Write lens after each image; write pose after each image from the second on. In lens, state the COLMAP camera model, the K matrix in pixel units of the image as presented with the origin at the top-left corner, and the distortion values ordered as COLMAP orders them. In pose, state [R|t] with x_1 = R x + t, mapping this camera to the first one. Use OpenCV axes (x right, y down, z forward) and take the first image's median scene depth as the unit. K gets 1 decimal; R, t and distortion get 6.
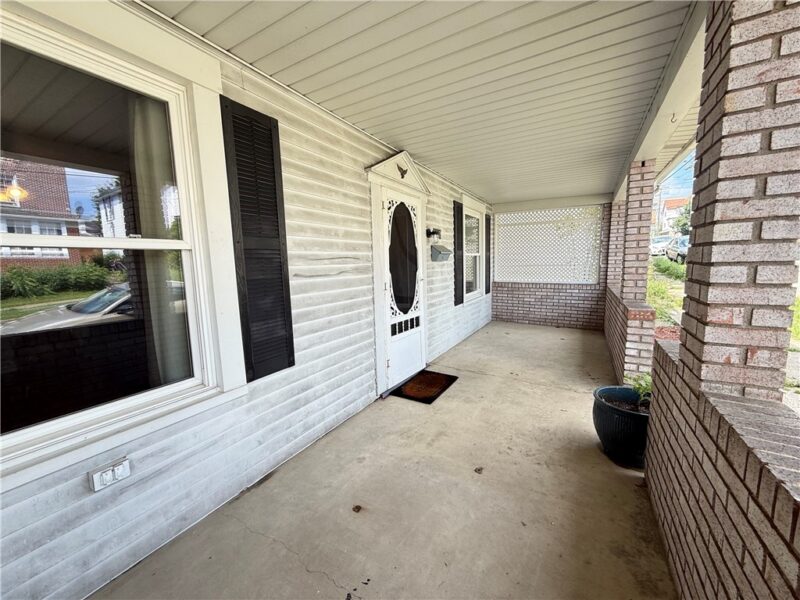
lens RADIAL K [[318.3, 0, 396.5], [0, 318.3, 299.0], [0, 0, 1]] dist [-0.001755, -0.000230]
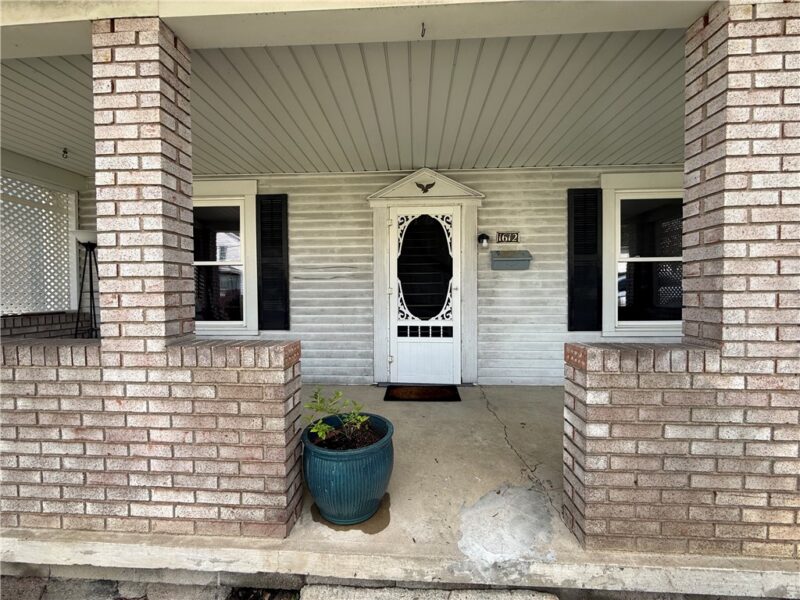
lens RADIAL K [[318.3, 0, 396.5], [0, 318.3, 299.0], [0, 0, 1]] dist [-0.001755, -0.000230]
pose [[0.461093, 0.041707, -0.886371, 1.081260], [-0.107552, 0.994157, -0.009170, -0.003073], [0.880810, 0.099559, 0.462884, 0.520905]]
